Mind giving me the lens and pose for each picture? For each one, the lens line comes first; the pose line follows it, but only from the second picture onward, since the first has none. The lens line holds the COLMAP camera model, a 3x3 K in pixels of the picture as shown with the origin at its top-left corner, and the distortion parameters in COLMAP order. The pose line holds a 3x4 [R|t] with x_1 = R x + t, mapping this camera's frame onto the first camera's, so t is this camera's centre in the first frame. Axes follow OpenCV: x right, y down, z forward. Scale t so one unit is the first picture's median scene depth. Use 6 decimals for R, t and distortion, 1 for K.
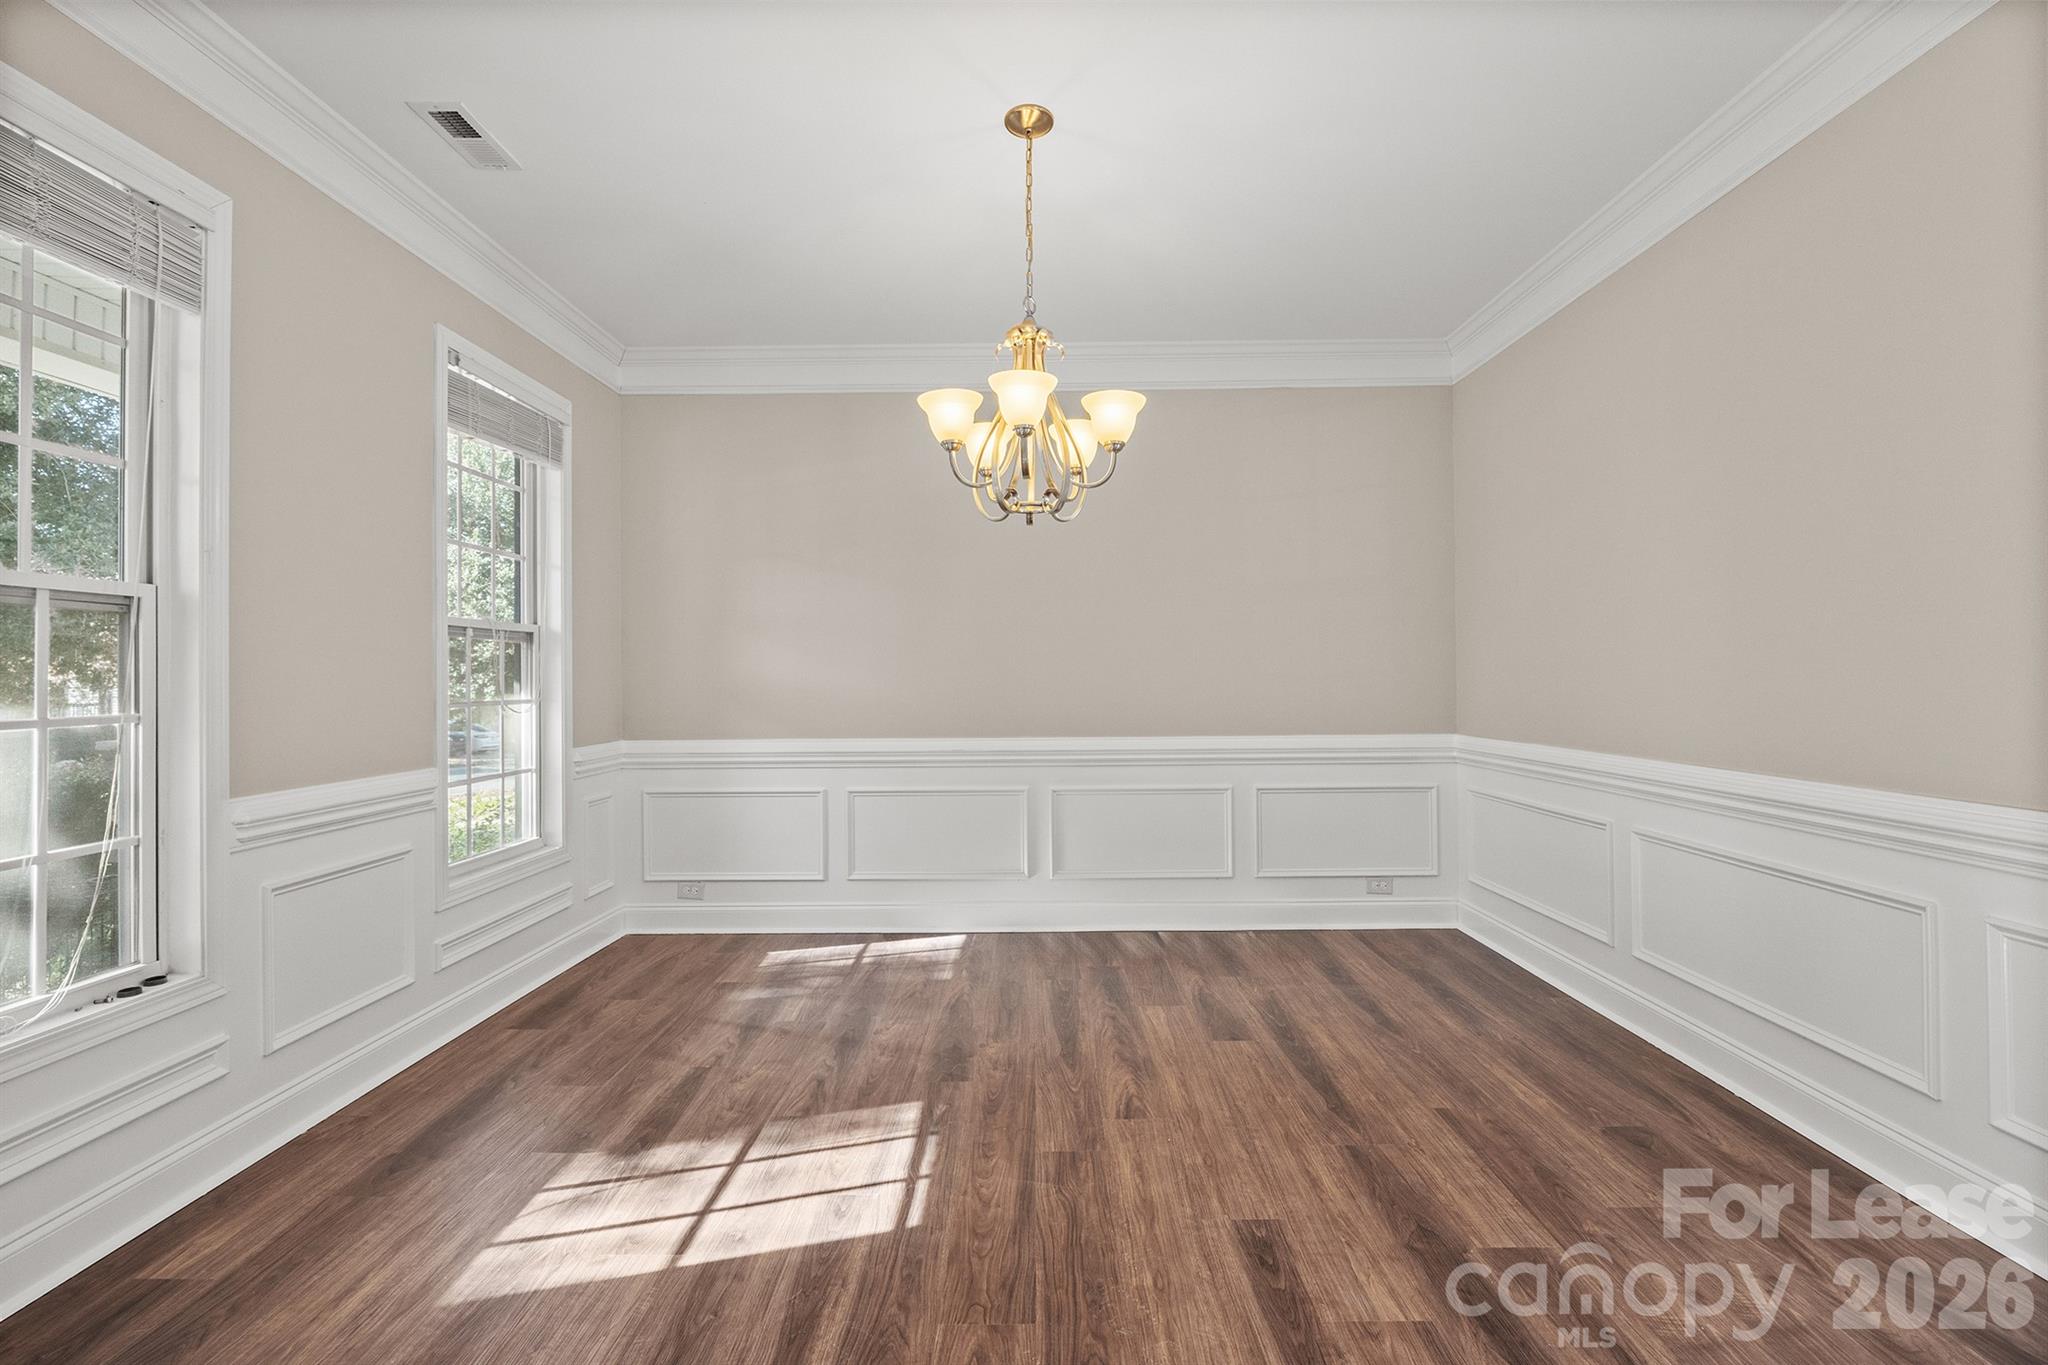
lens RADIAL K [[863.5, 0, 1033.8], [0, 863.5, 672.1], [0, 0, 1]] dist [-0.008529, 0.000198]
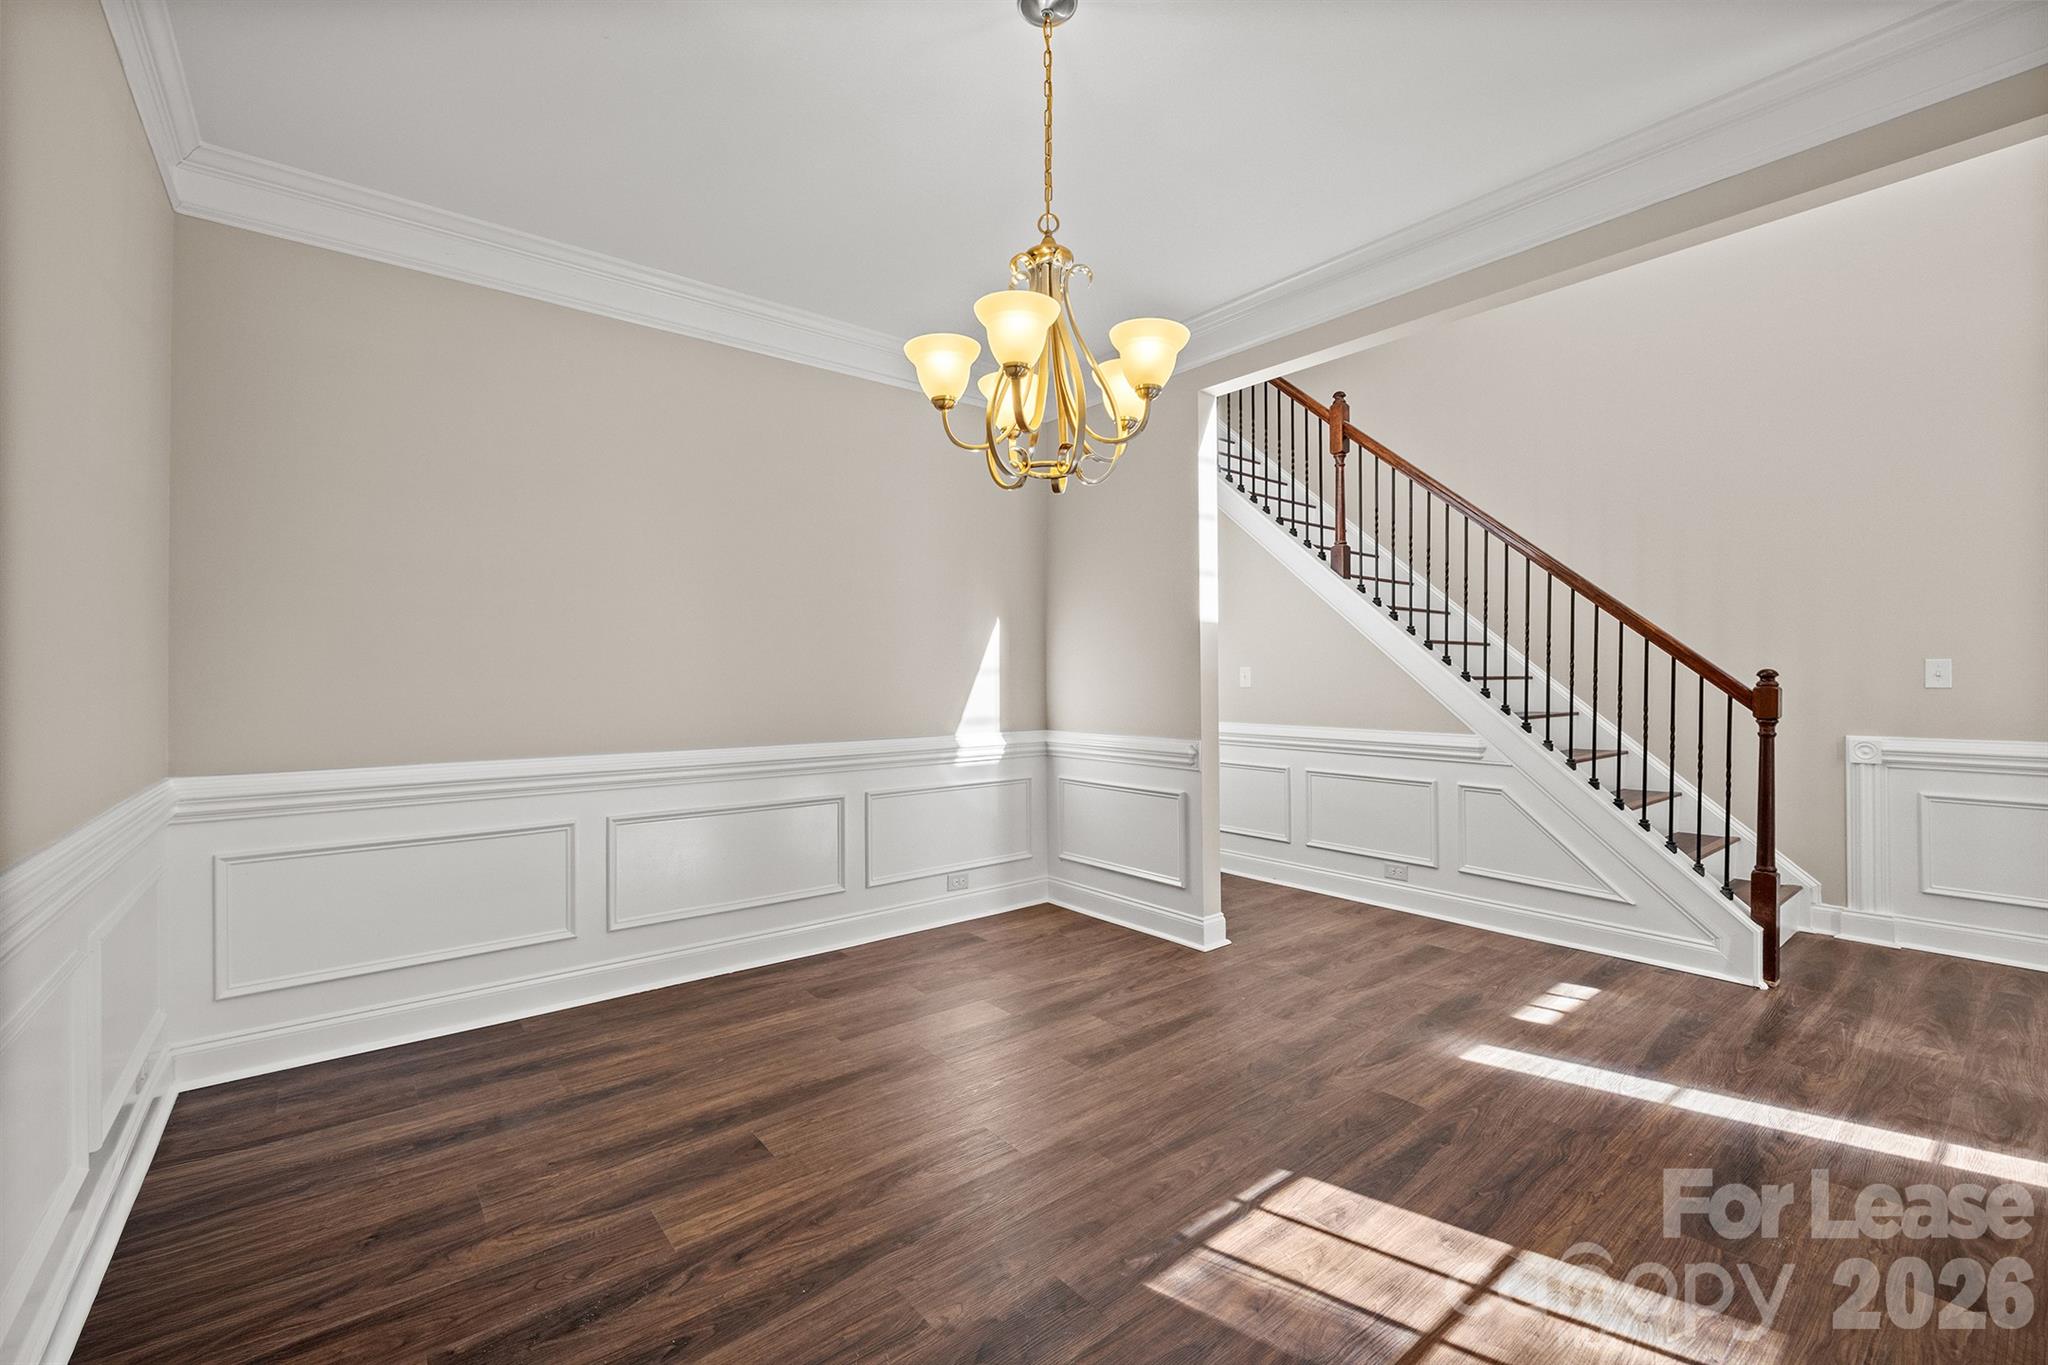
lens RADIAL K [[863.5, 0, 1020.4], [0, 863.5, 684.8], [0, 0, 1]] dist [-0.008529, 0.000198]
pose [[-0.635342, 0.003229, 0.772224, -0.687708], [0.003466, 0.999993, -0.001330, 0.014742], [-0.772223, 0.001832, -0.635348, 1.731806]]
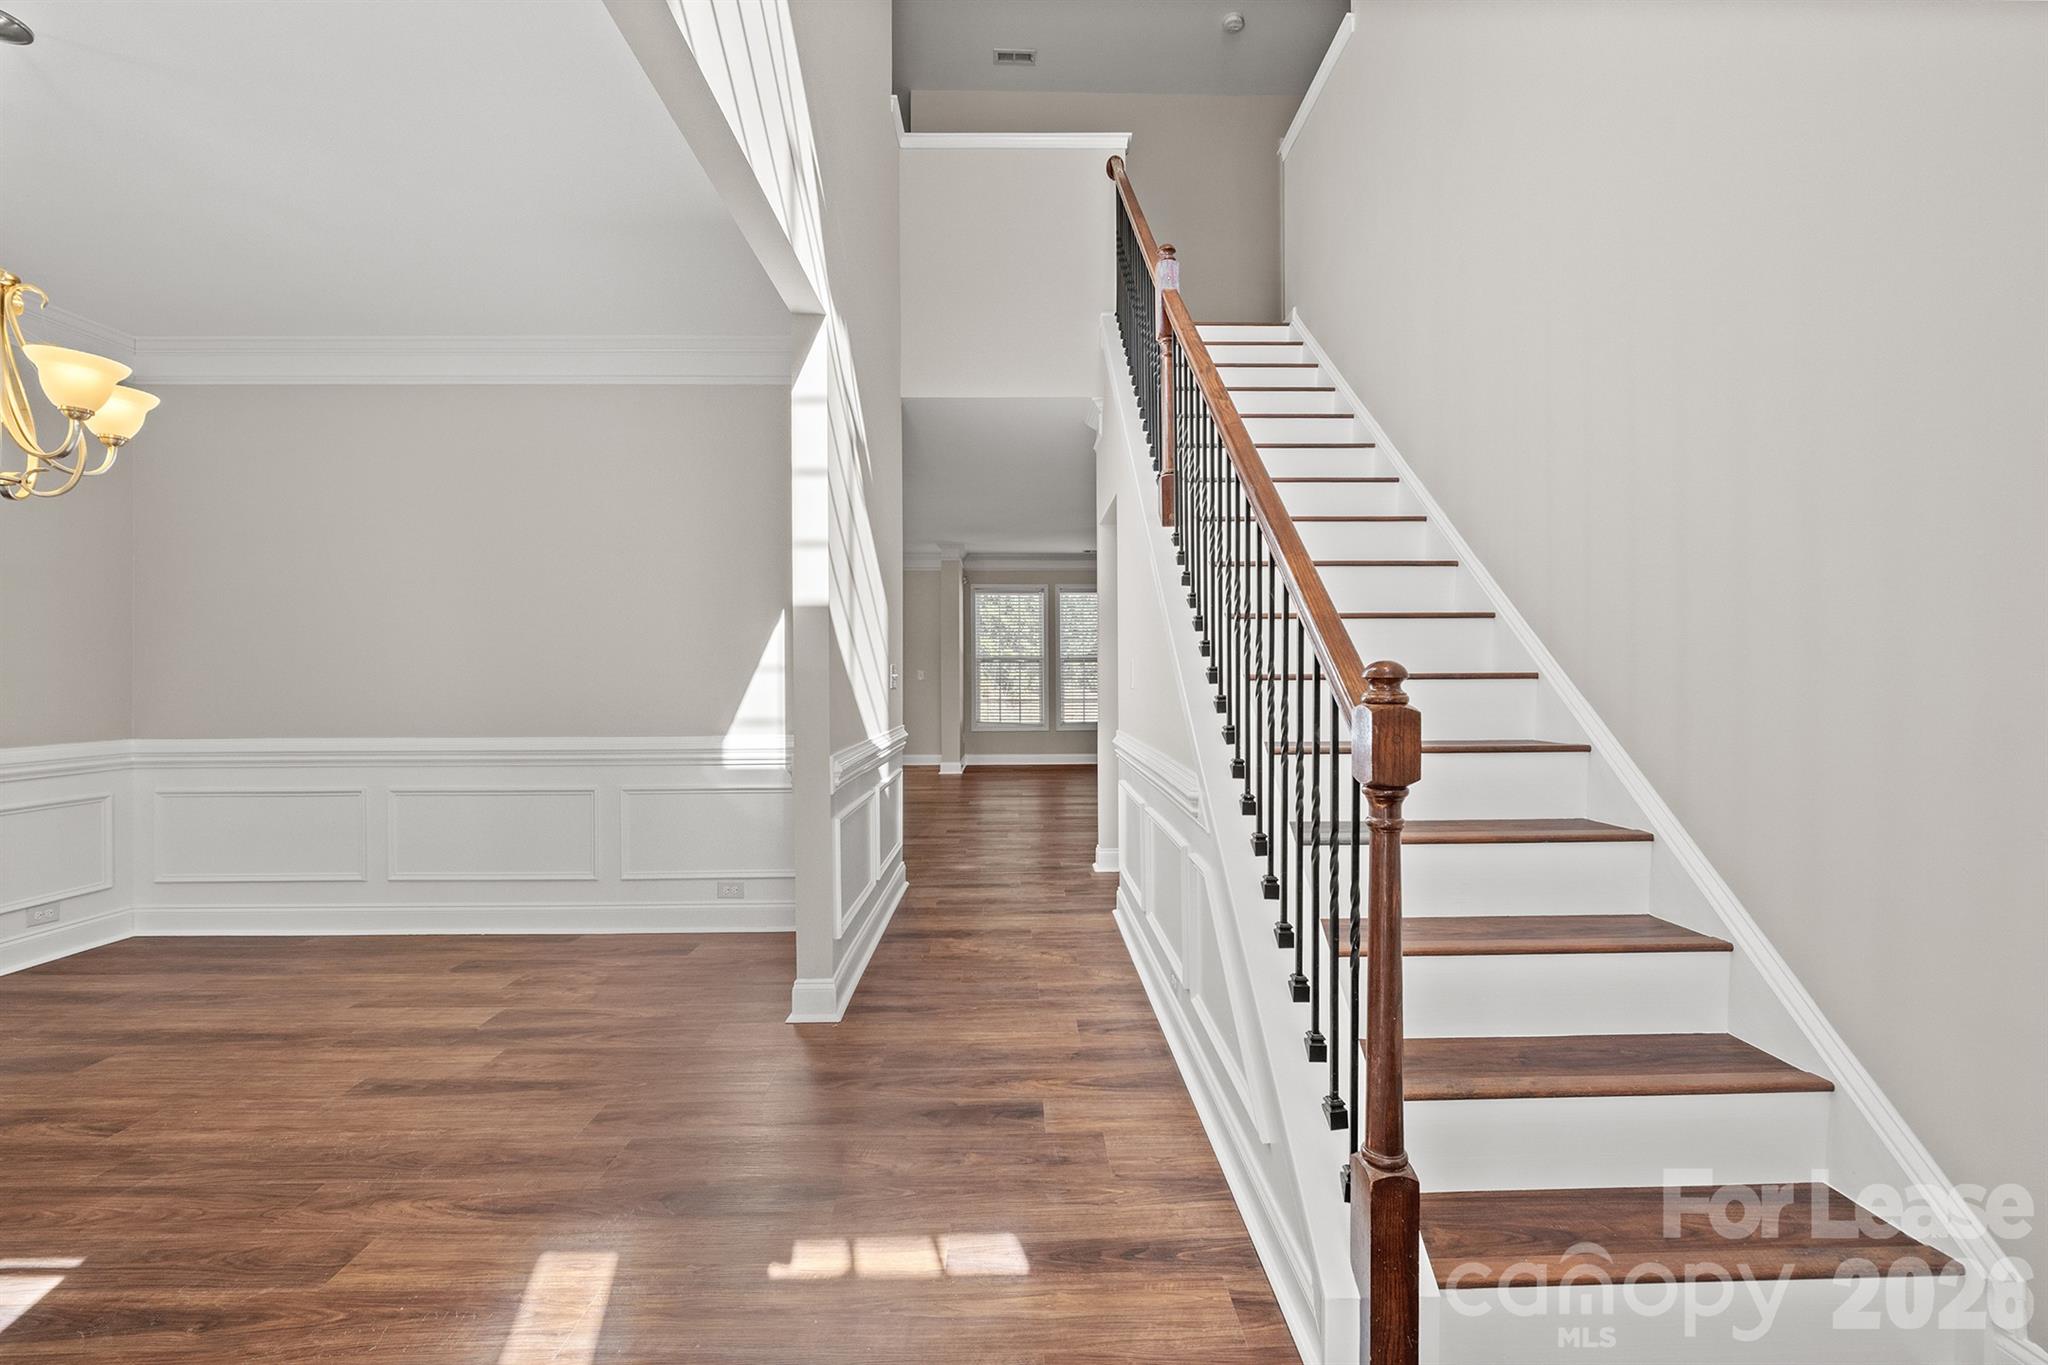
lens RADIAL K [[863.5, 0, 1032.1], [0, 863.5, 675.9], [0, 0, 1]] dist [-0.008529, 0.000198]
pose [[-0.025223, 0.002361, 0.999679, -0.973731], [-0.002348, 0.999994, -0.002421, -0.002174], [-0.999679, -0.002408, -0.025217, -0.018456]]
